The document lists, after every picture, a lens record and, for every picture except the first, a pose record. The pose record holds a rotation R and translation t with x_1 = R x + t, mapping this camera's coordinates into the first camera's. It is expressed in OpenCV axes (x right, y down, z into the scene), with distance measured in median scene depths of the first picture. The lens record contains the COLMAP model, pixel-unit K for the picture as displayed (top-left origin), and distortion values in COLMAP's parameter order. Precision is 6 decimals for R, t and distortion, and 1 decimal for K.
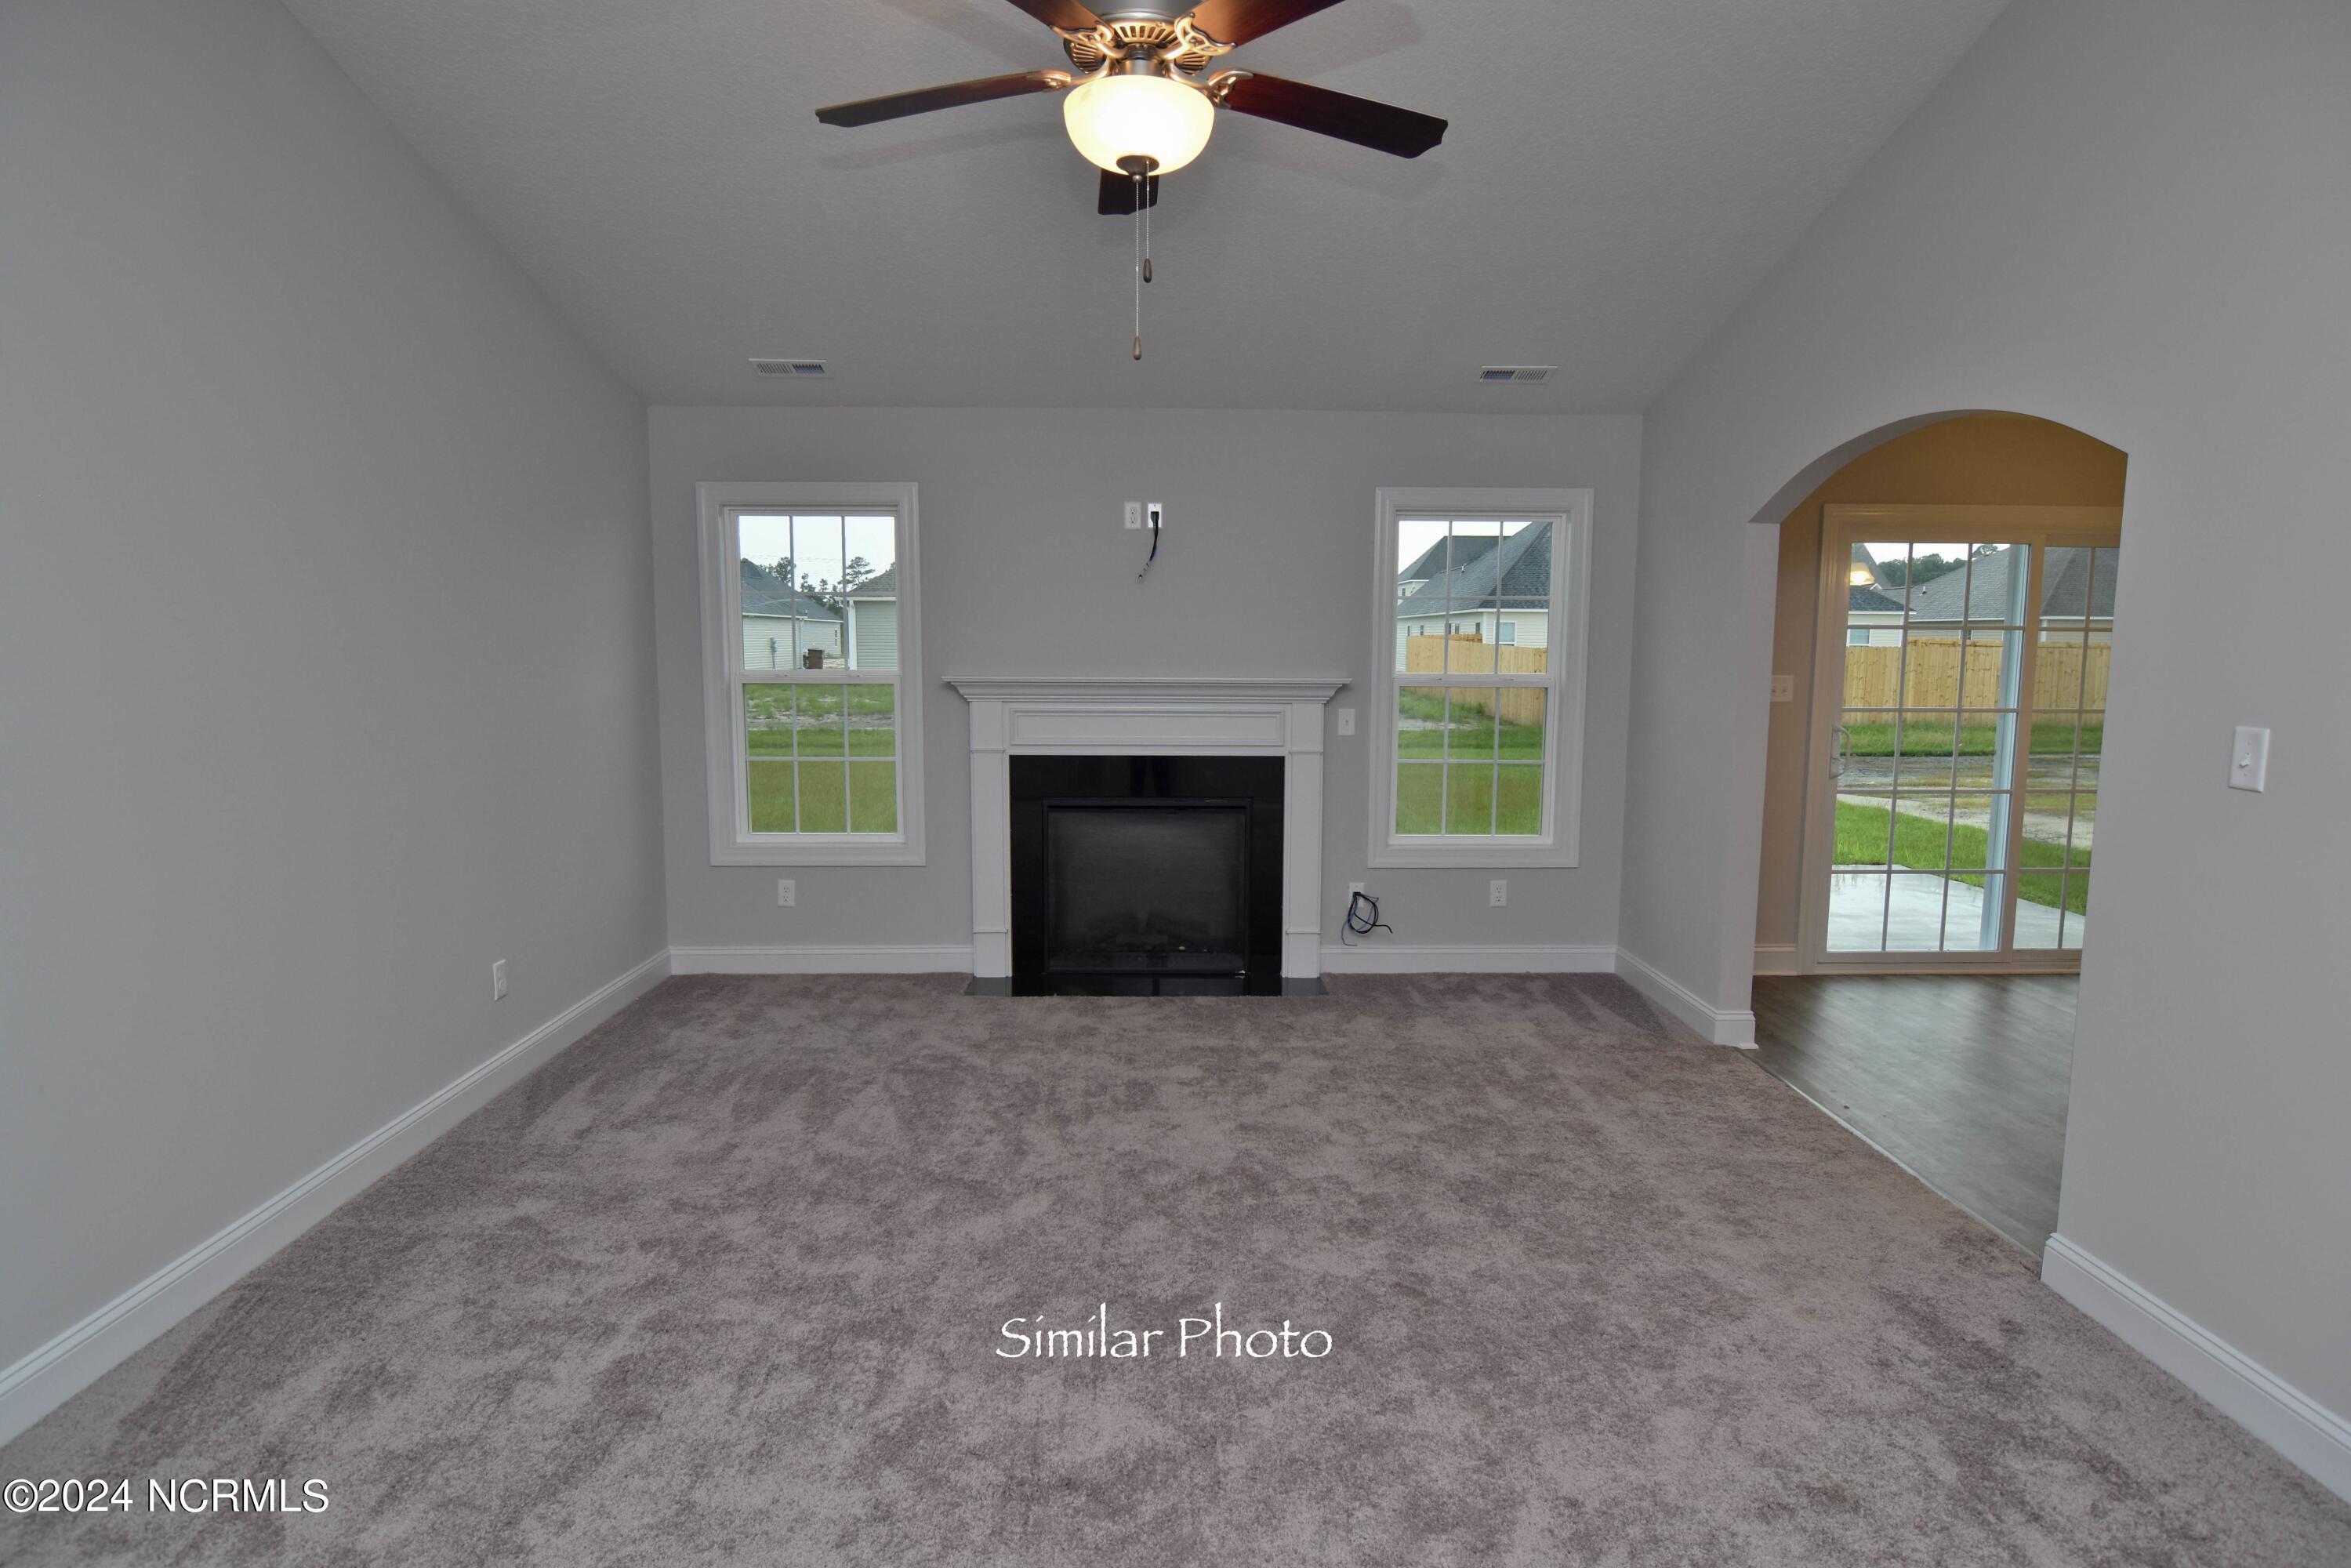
lens RADIAL K [[1300.8, 0, 1170.8], [0, 1300.8, 805.4], [0, 0, 1]] dist [0.000471, -0.017218]
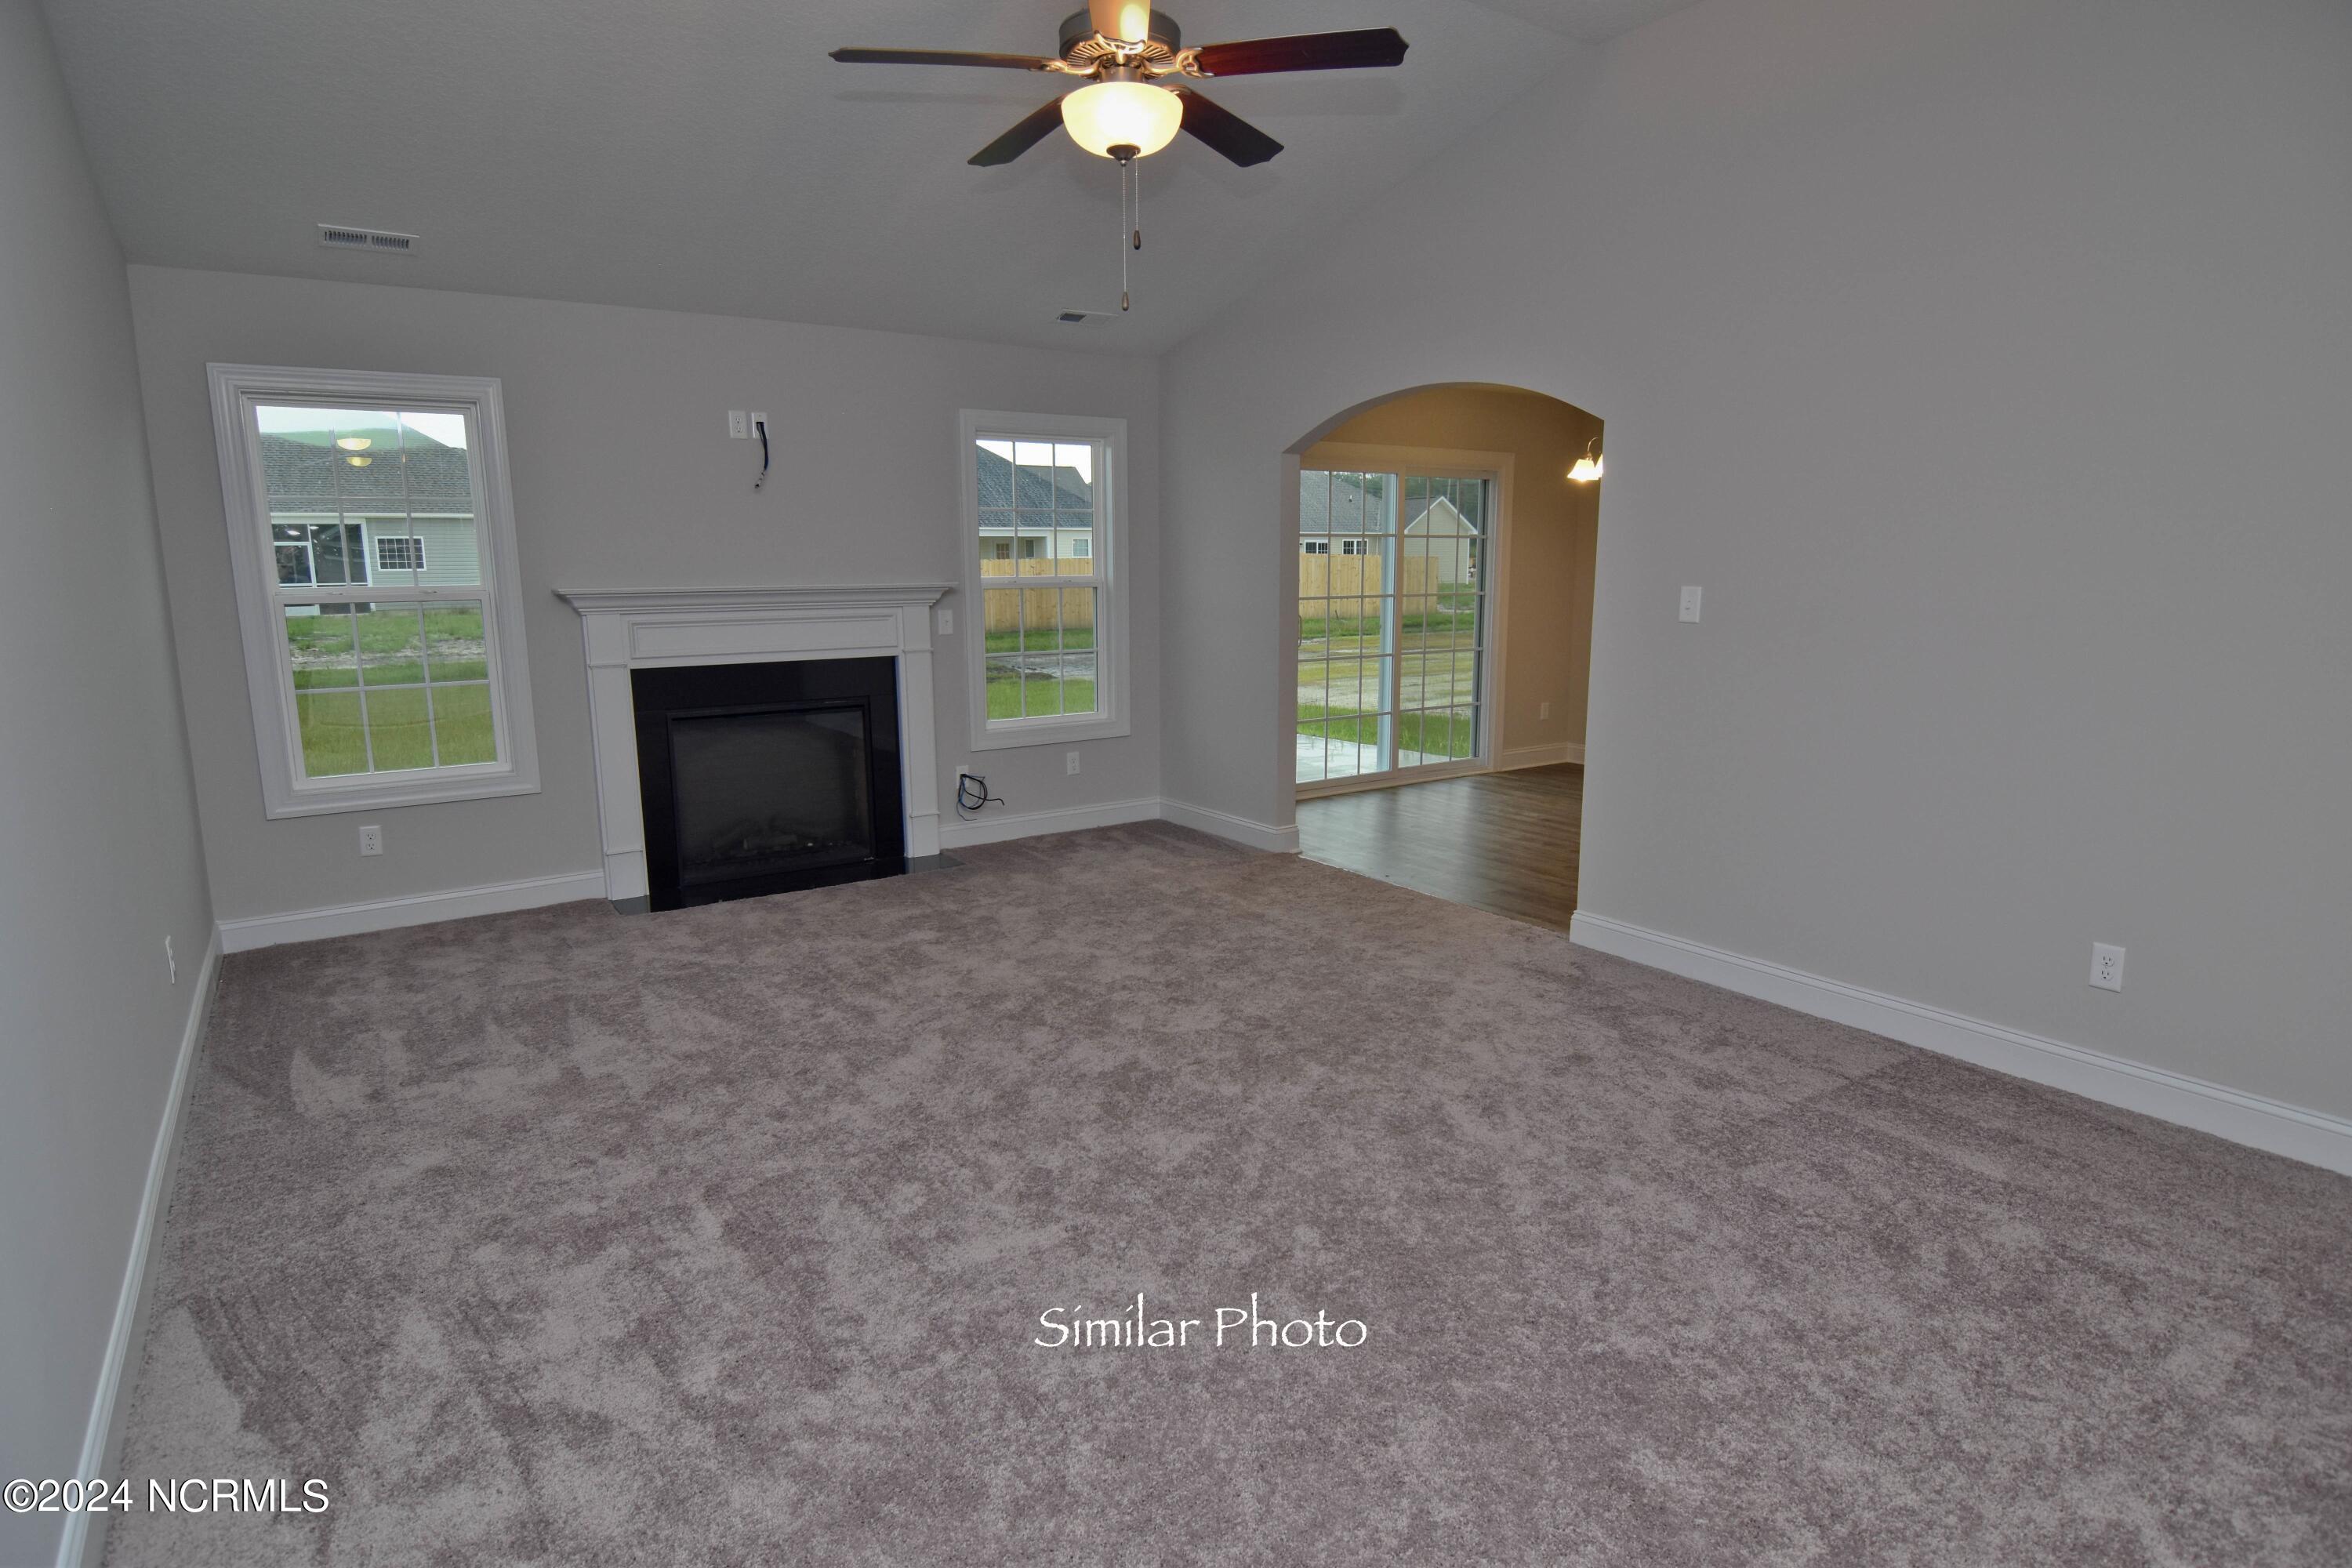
lens RADIAL K [[1301.3, 0, 1171.3], [0, 1301.3, 805.4], [0, 0, 1]] dist [0.000471, -0.017218]
pose [[0.832180, -0.113399, 0.542786, -0.362443], [0.080089, 0.993182, 0.084705, 0.014278], [-0.548691, -0.027019, 0.835589, -0.044487]]
